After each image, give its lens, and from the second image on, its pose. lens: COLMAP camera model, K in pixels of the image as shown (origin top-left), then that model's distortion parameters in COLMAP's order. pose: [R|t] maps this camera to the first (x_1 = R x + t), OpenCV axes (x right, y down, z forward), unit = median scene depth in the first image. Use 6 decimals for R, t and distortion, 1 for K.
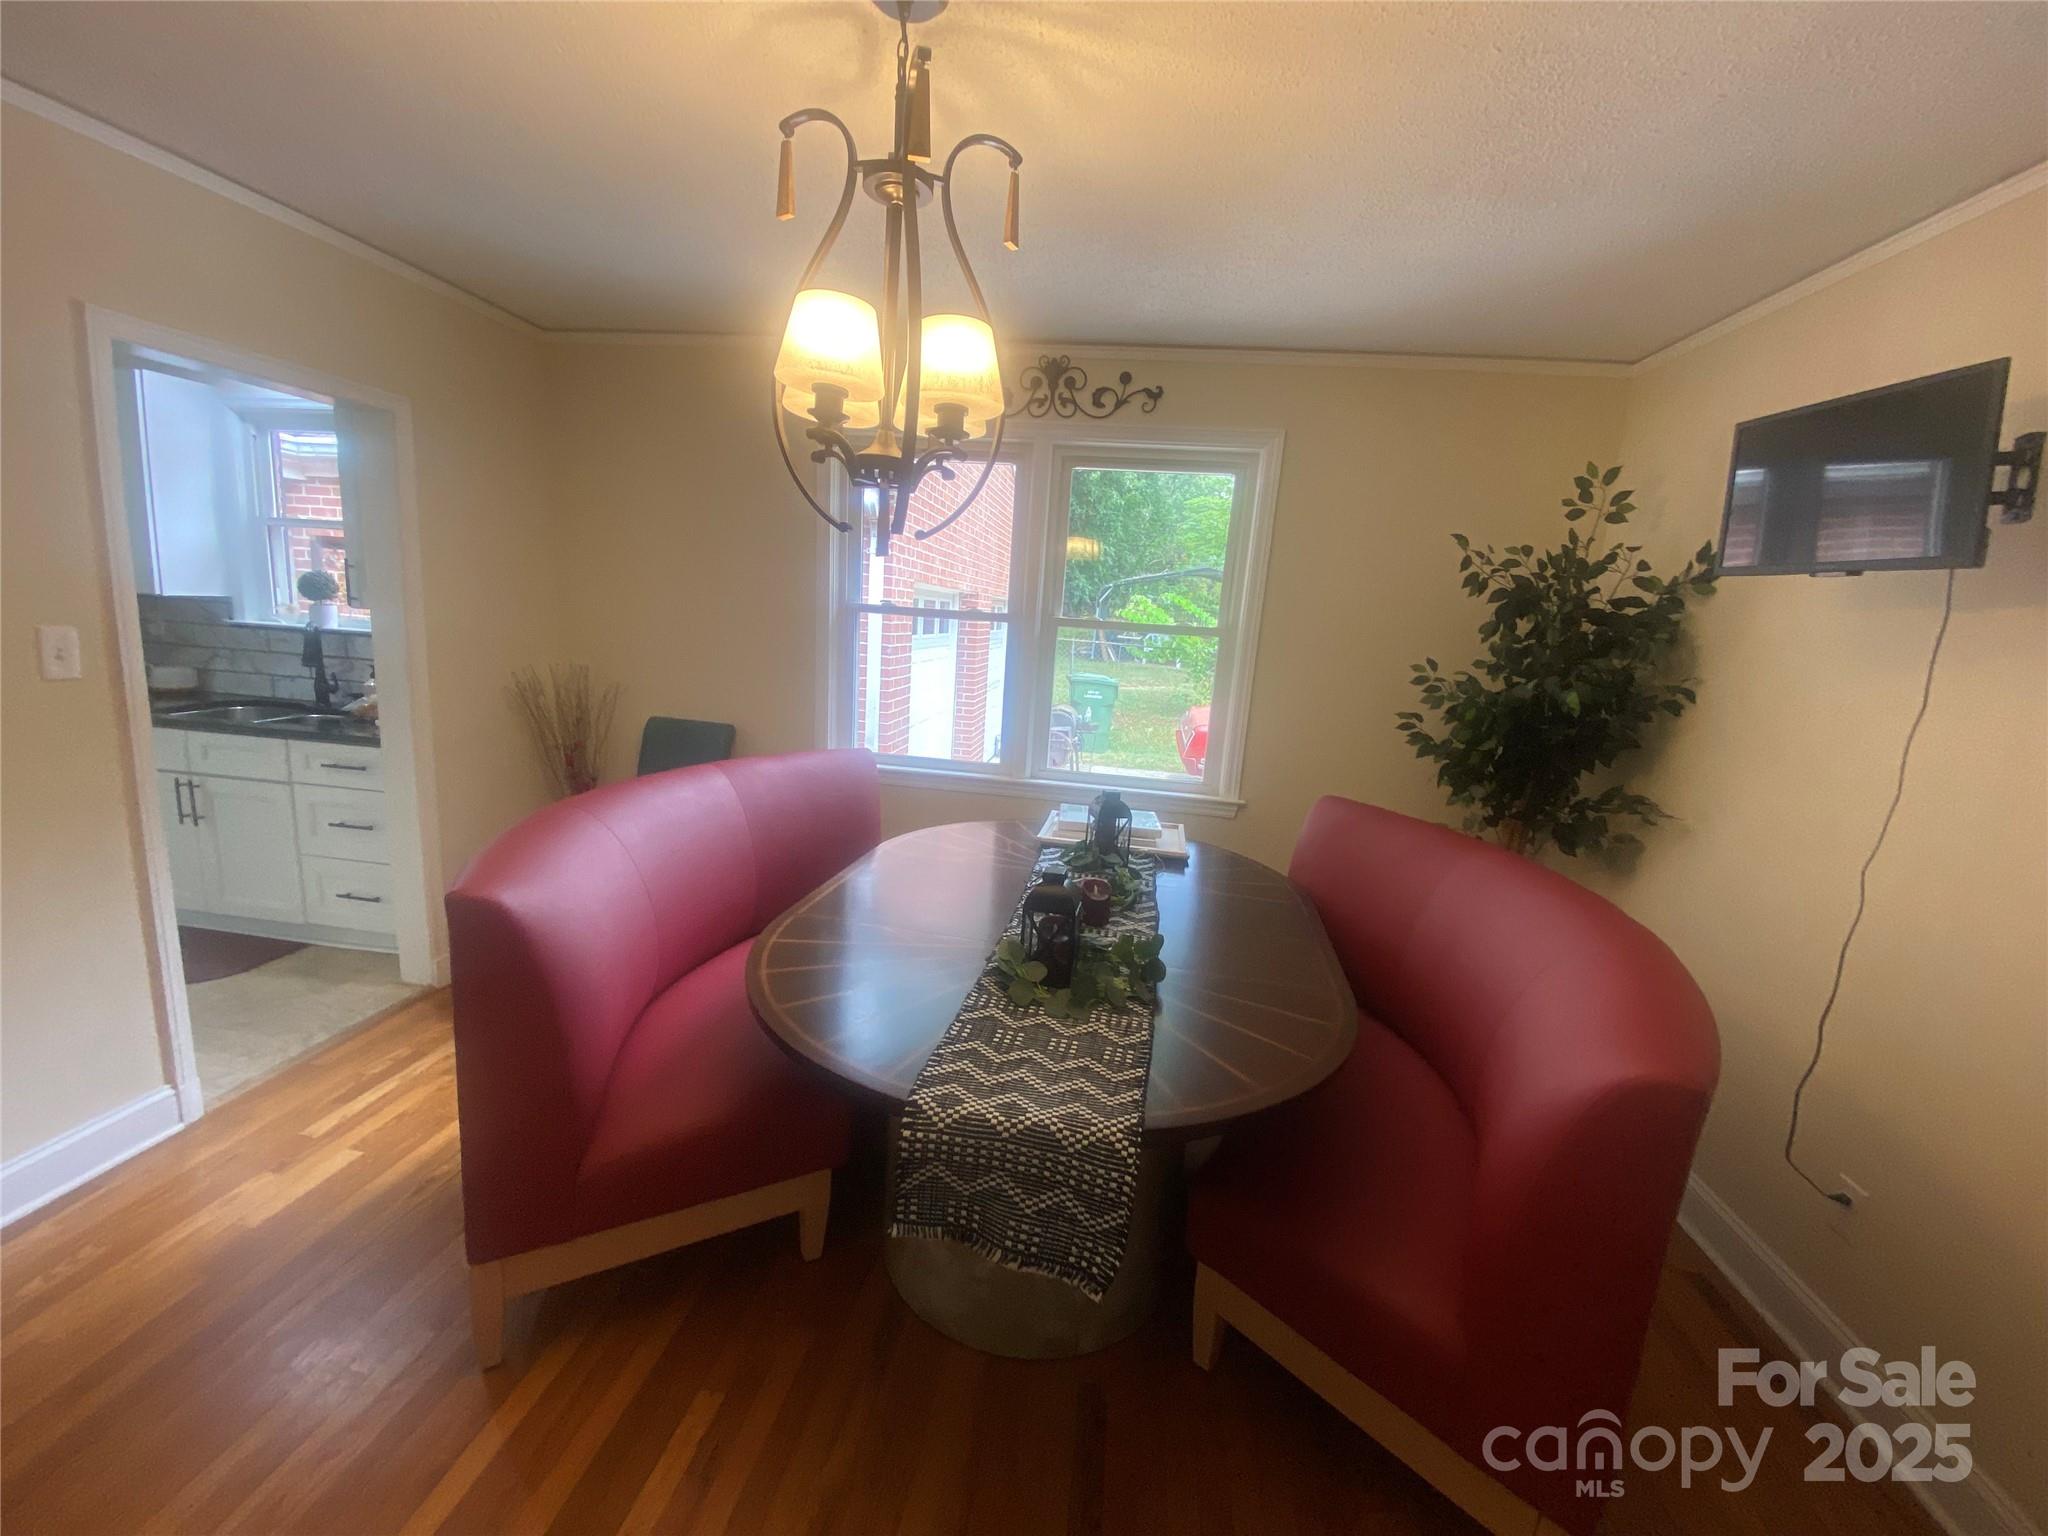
lens RADIAL K [[831.3, 0, 1024.0], [0, 831.3, 768.0], [0, 0, 1]] dist [-0.001037, -0.000118]
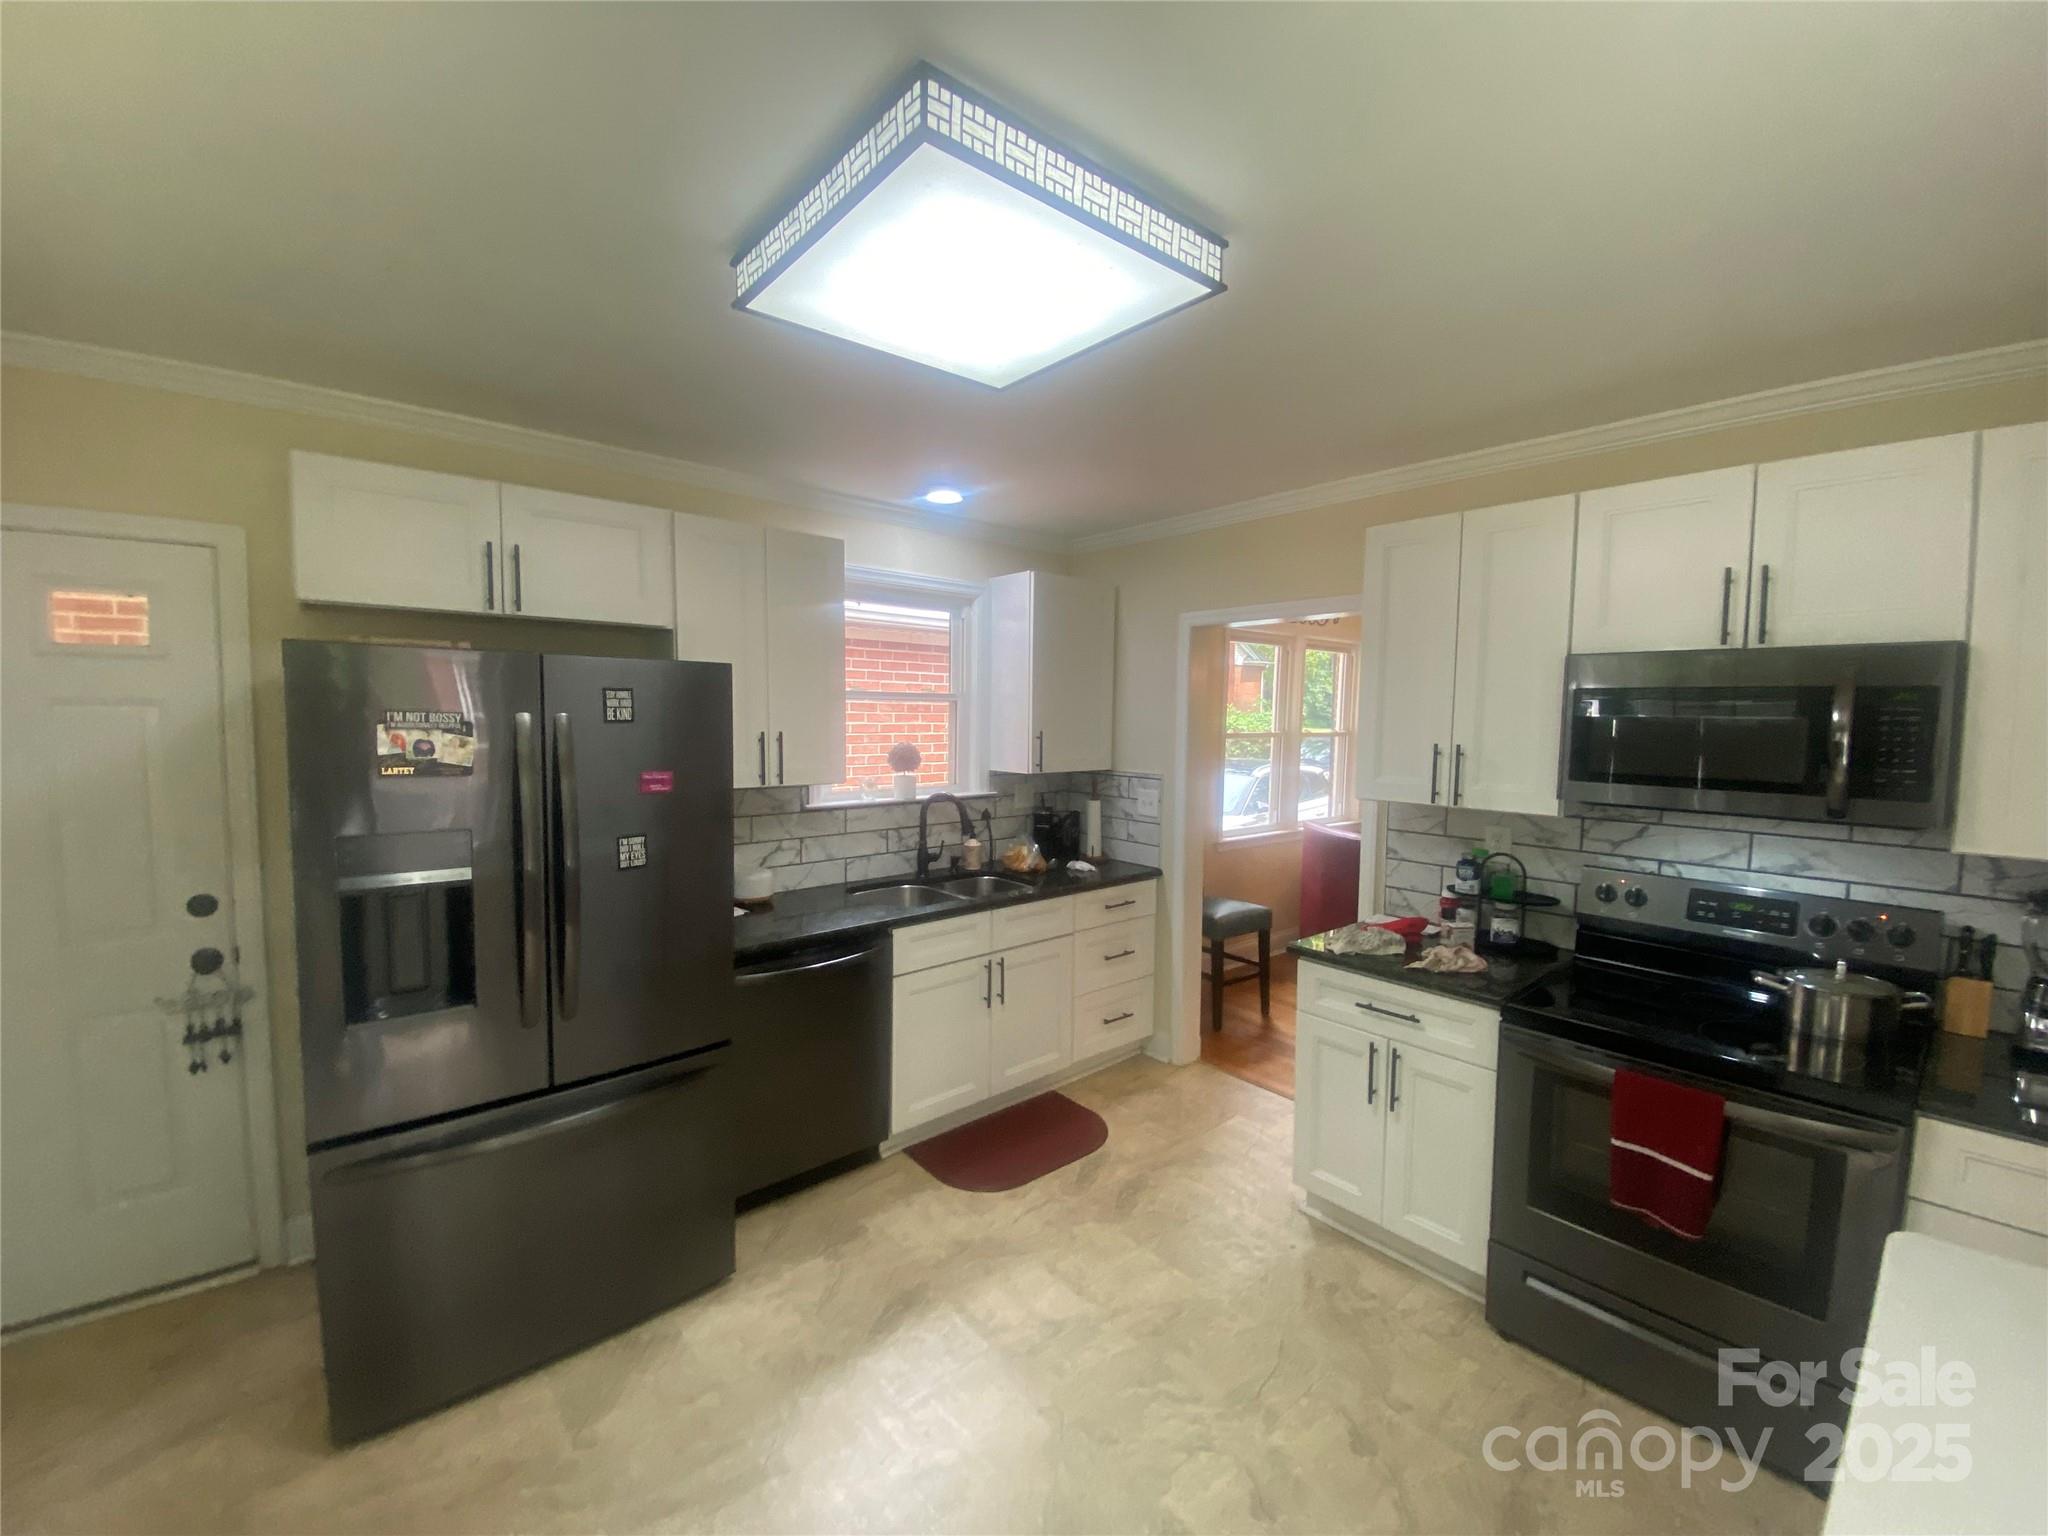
lens RADIAL K [[831.3, 0, 1024.0], [0, 831.3, 768.0], [0, 0, 1]] dist [-0.001037, -0.000118]
pose [[0.662537, -0.115677, 0.740043, -1.691836], [0.176299, 0.984329, -0.003973, -0.201718], [-0.727986, 0.133101, 0.672548, 0.275950]]
